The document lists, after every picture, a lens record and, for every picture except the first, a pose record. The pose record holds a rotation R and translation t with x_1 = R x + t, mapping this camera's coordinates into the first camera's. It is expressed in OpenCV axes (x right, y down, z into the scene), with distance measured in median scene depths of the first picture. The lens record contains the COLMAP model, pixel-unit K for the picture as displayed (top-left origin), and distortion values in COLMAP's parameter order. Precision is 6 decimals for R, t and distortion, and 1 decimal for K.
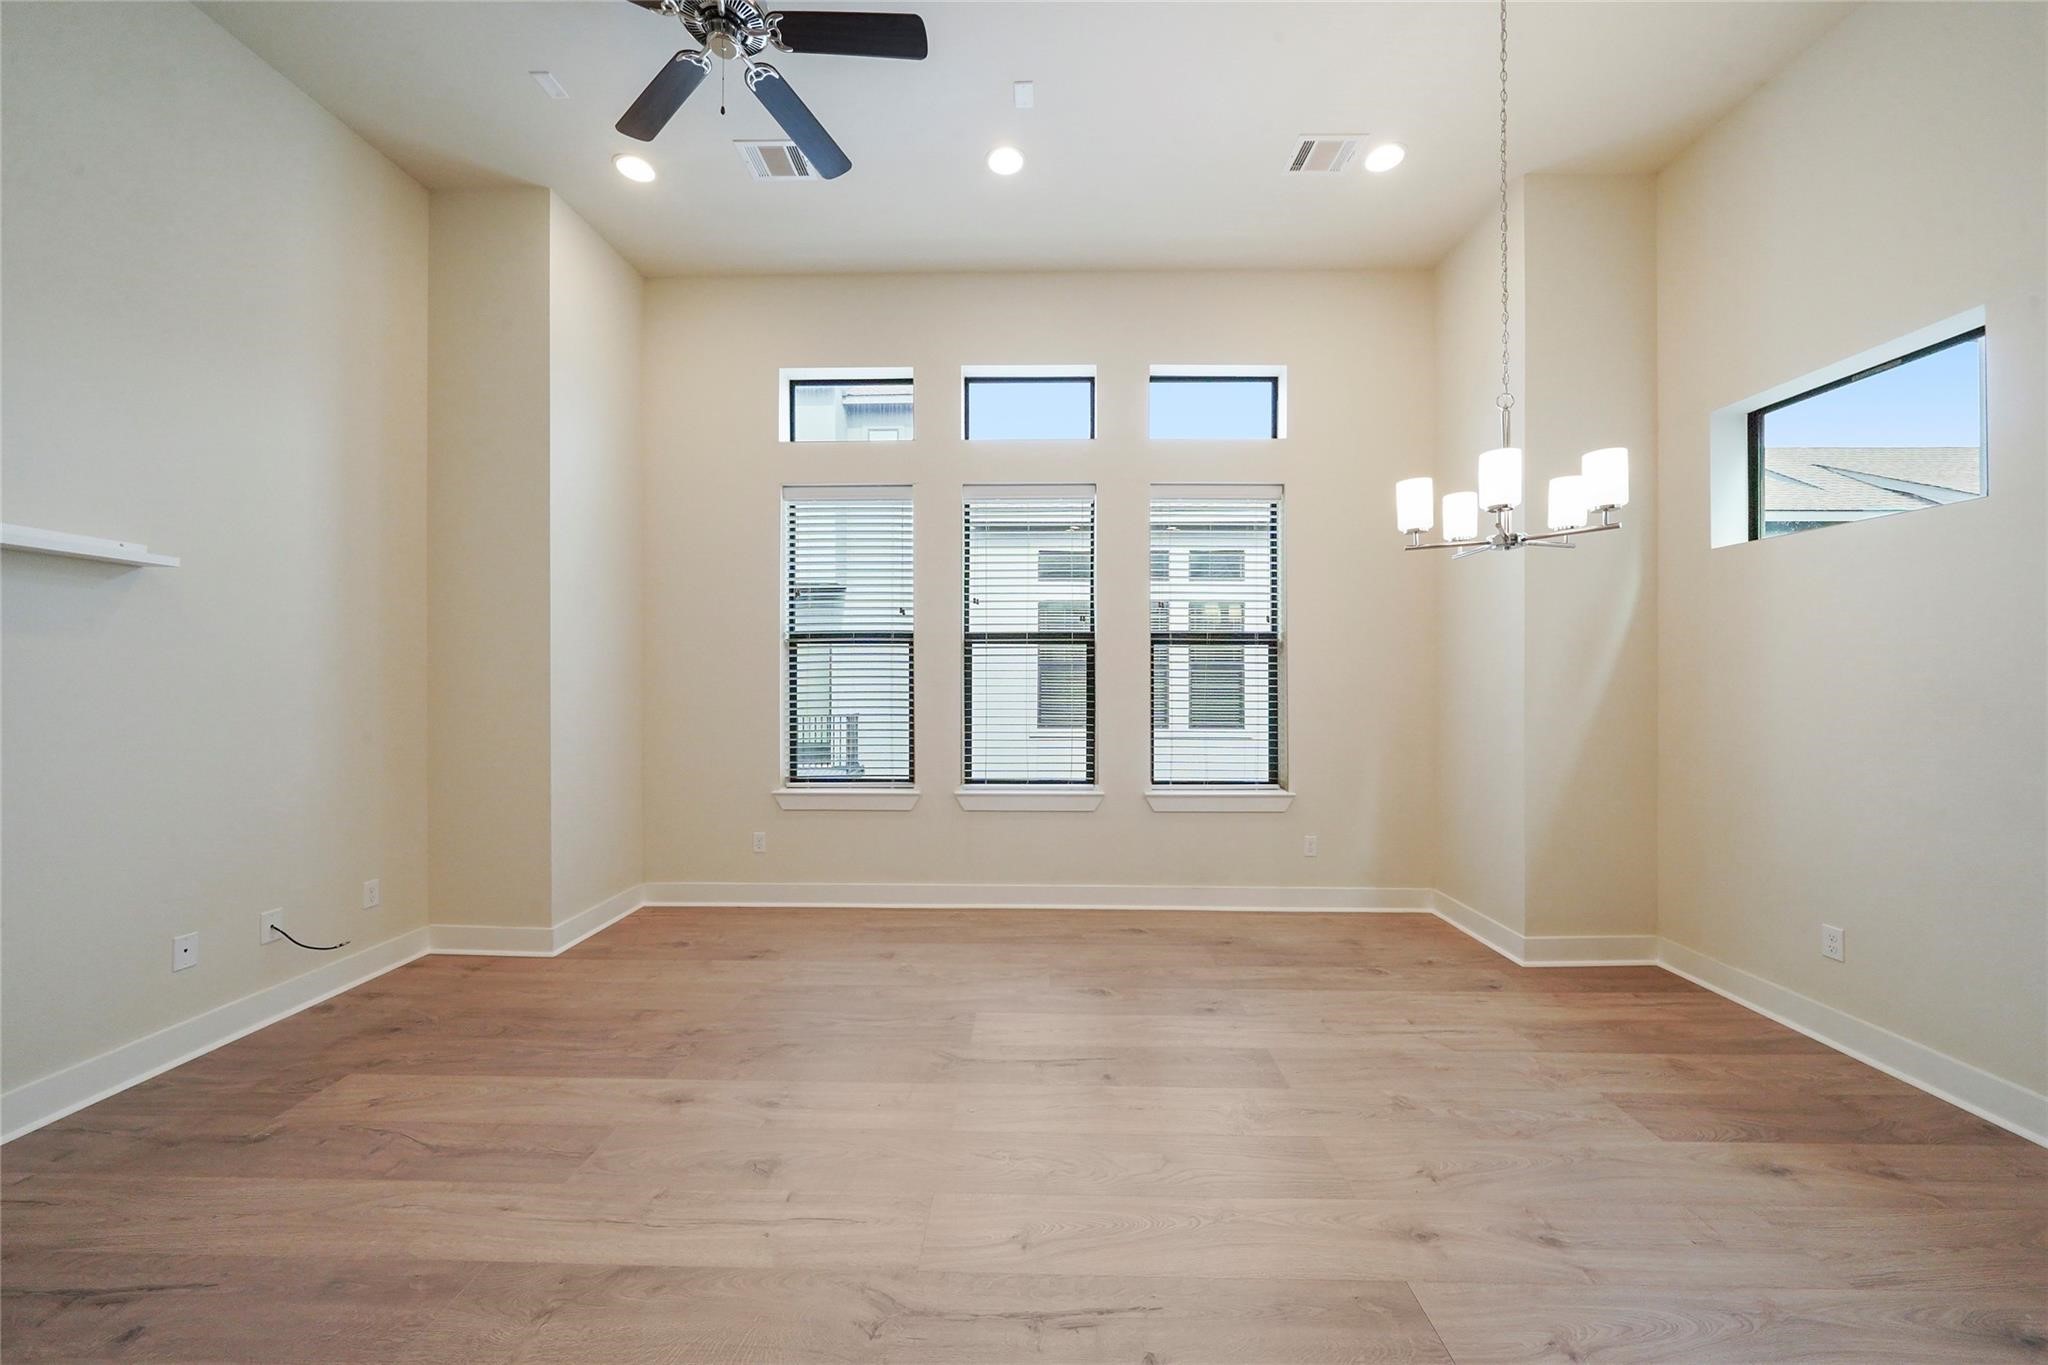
lens RADIAL K [[712.3, 0, 1020.7], [0, 712.3, 675.4], [0, 0, 1]] dist [-0.005301, 0.000052]
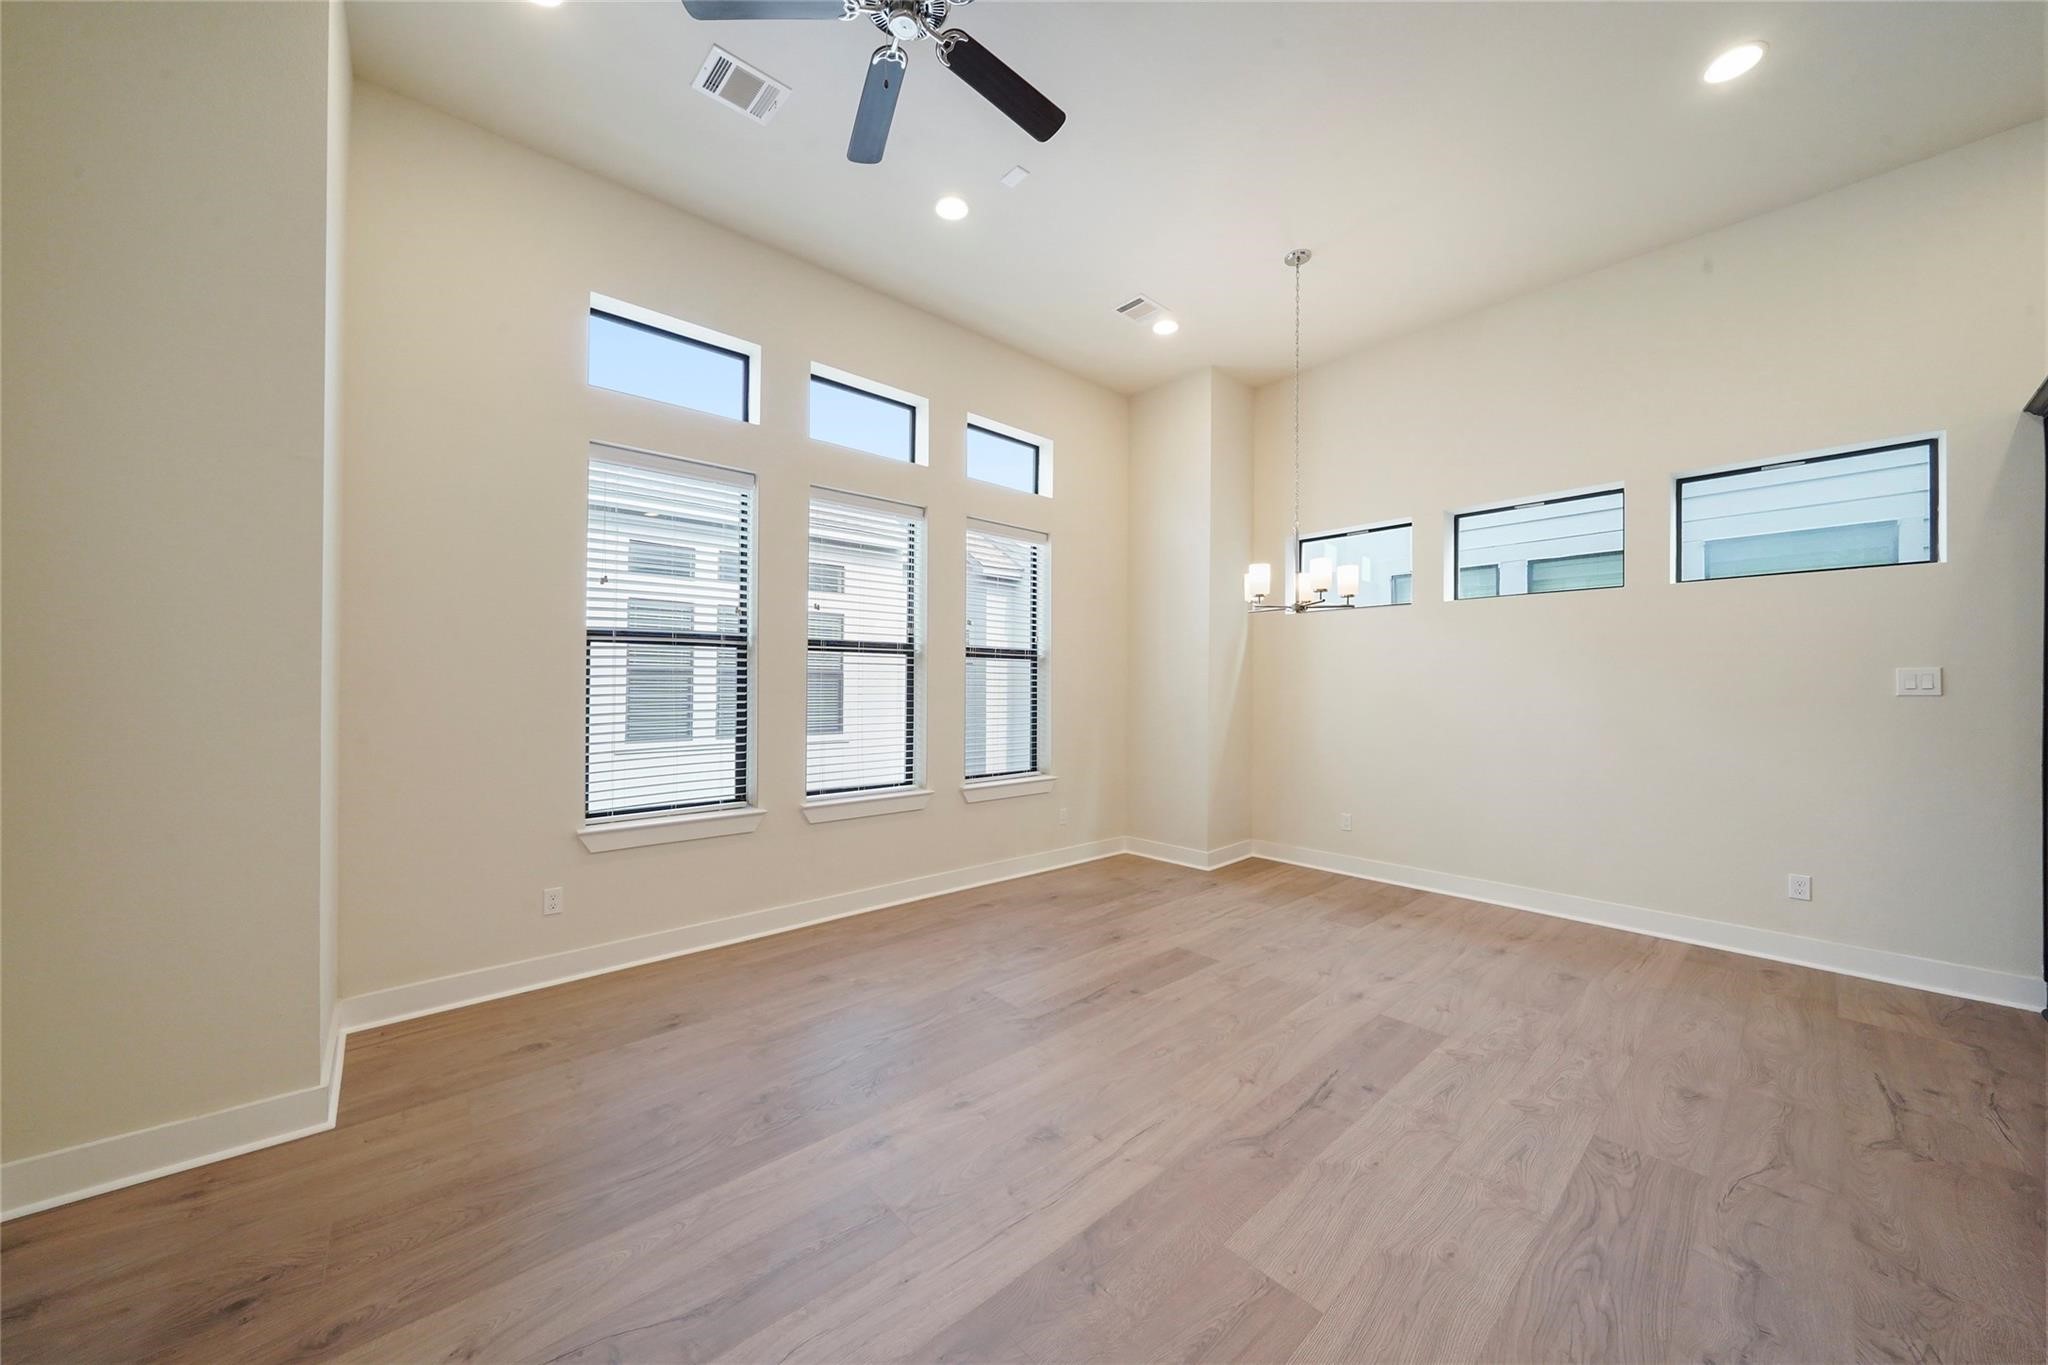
lens RADIAL K [[712.3, 0, 1018.9], [0, 712.3, 683.0], [0, 0, 1]] dist [-0.005301, 0.000052]
pose [[0.733314, 0.004248, 0.679877, -0.614345], [-0.006616, 0.999978, 0.000887, -0.003408], [-0.679858, -0.005149, 0.733326, 0.122084]]
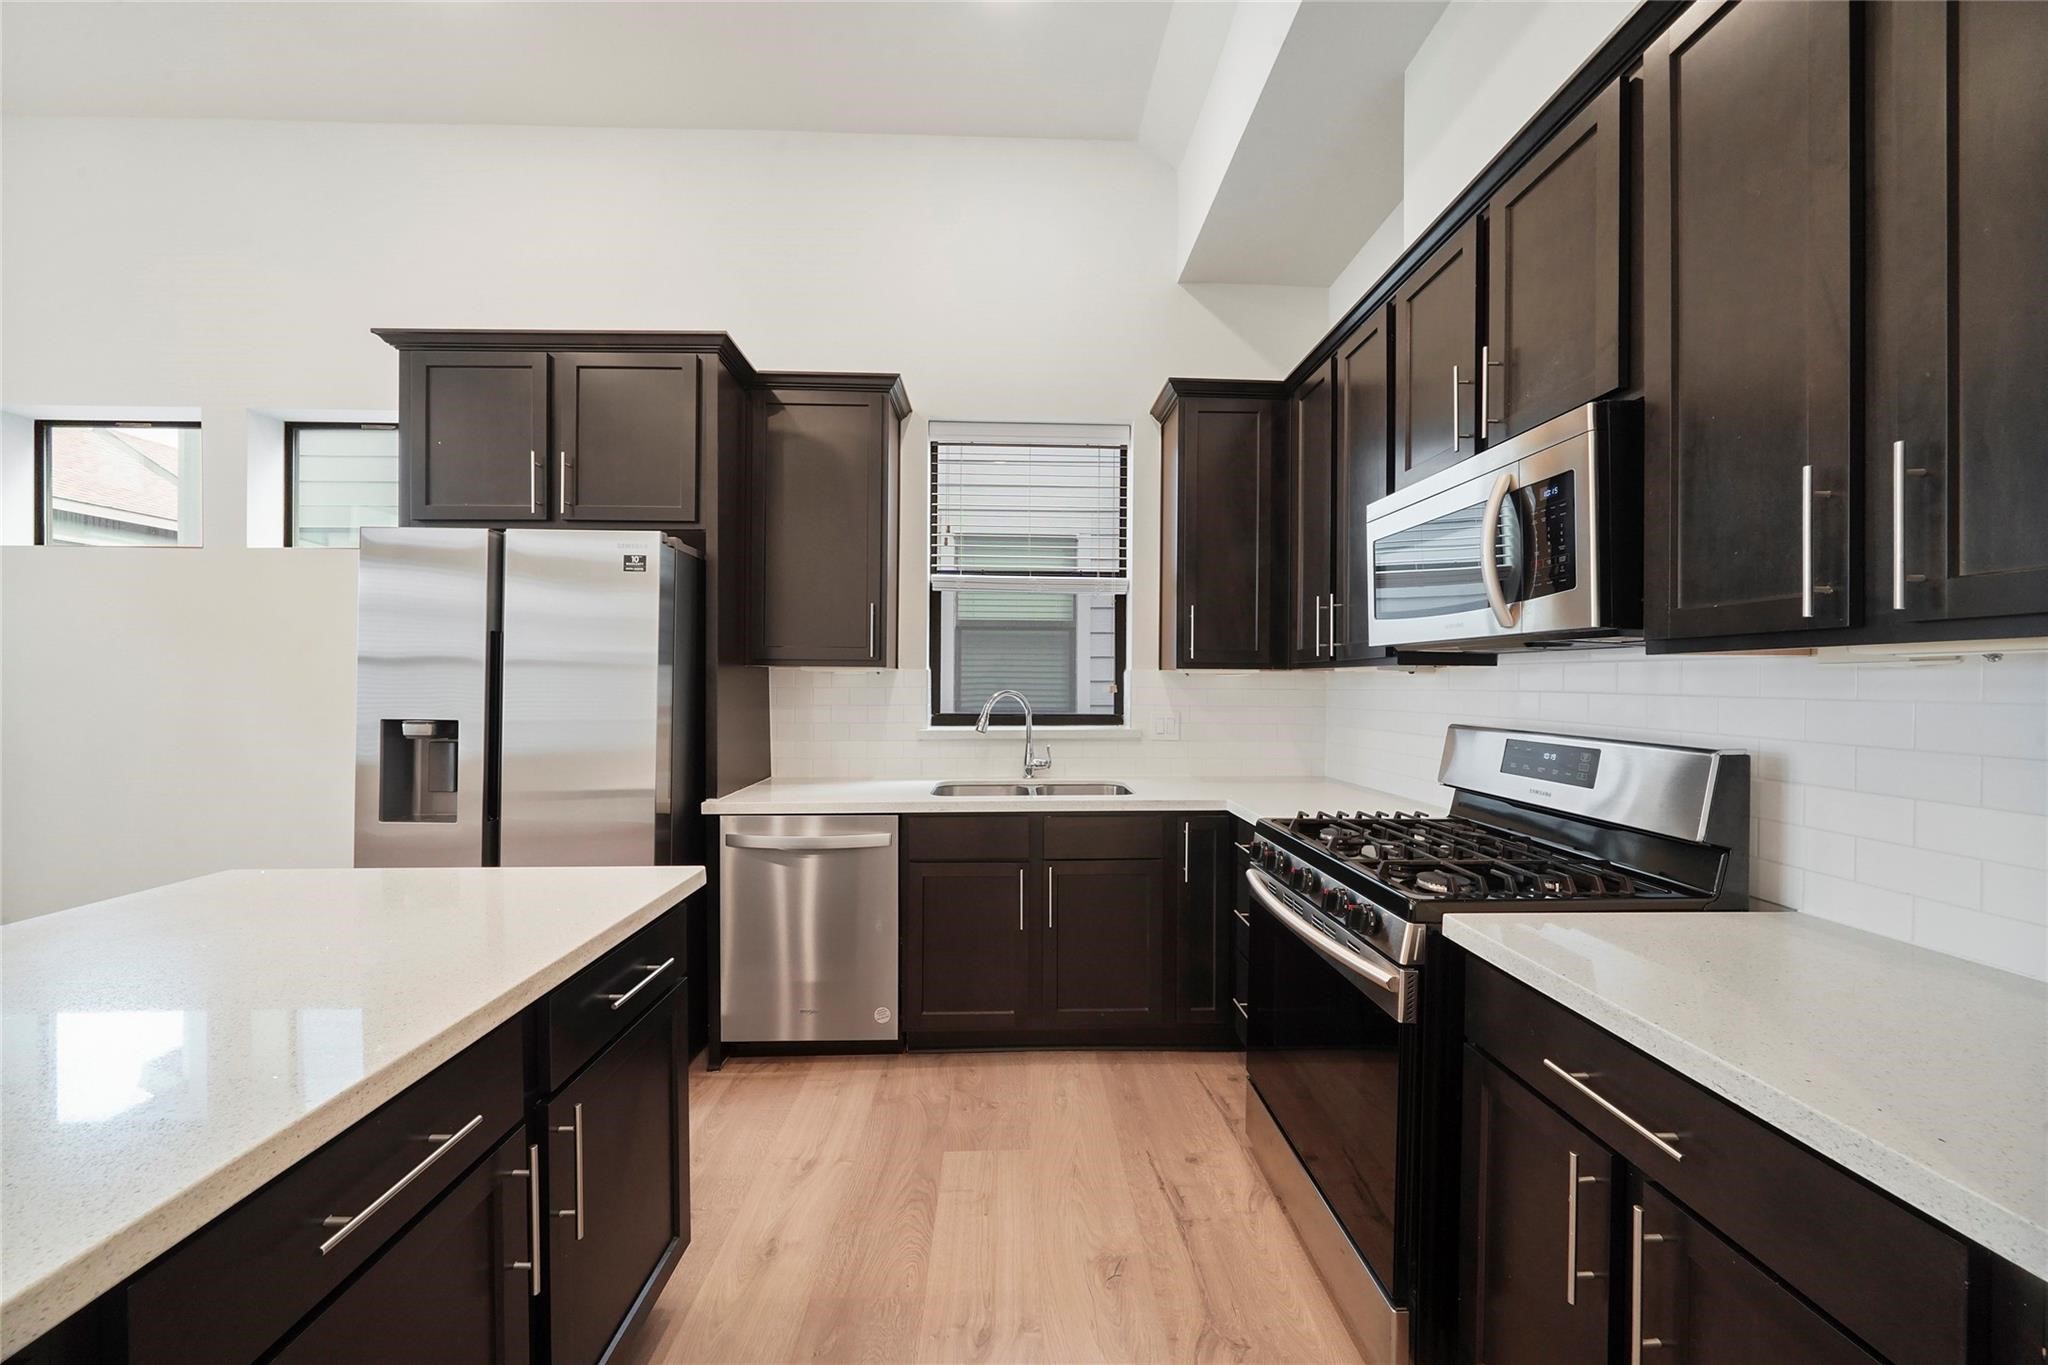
lens RADIAL K [[712.3, 0, 1017.7], [0, 712.3, 682.6], [0, 0, 1]] dist [-0.005301, 0.000052]
pose [[-0.047255, 0.000488, 0.998883, -0.472541], [-0.001726, 0.999998, -0.000570, 0.001090], [-0.998881, -0.001751, -0.047254, 0.544876]]
